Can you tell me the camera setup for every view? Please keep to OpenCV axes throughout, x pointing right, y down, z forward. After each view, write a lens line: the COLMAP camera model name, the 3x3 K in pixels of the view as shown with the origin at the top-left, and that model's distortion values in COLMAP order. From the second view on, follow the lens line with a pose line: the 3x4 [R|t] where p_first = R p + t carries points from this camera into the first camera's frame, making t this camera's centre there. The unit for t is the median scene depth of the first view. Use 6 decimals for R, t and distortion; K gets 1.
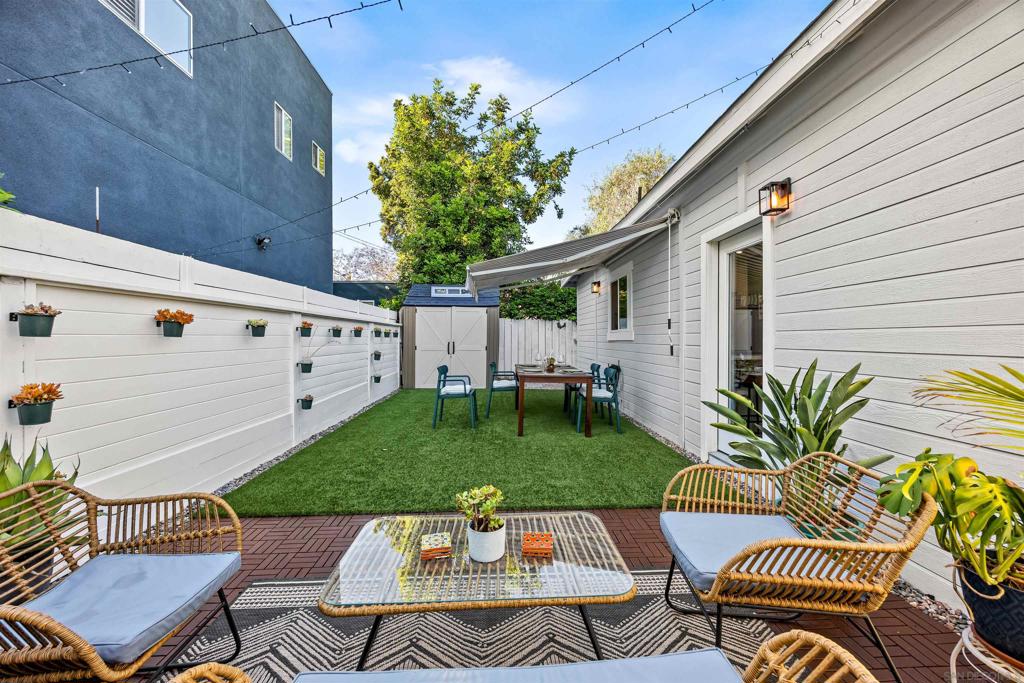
lens RADIAL K [[414.5, 0, 514.7], [0, 414.5, 337.4], [0, 0, 1]] dist [-0.002271, -0.000969]
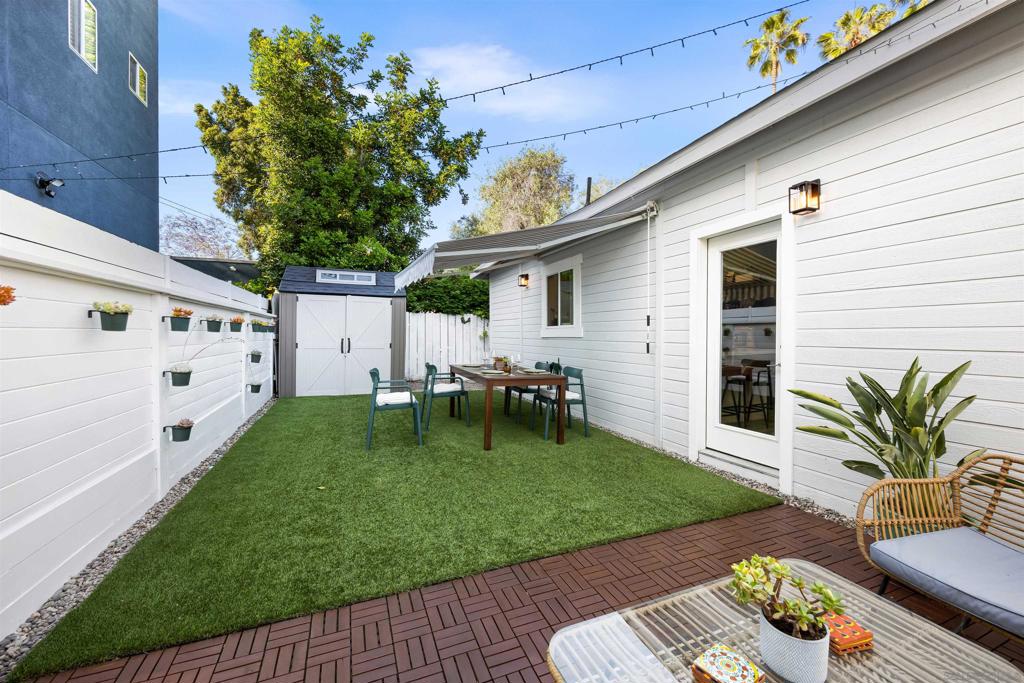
lens RADIAL K [[414.5, 0, 514.7], [0, 414.5, 337.4], [0, 0, 1]] dist [-0.002271, -0.000969]
pose [[0.931264, 0.001419, 0.364343, -0.128706], [-0.005367, 0.999937, 0.009825, -0.000481], [-0.364306, -0.011105, 0.931213, 0.100858]]
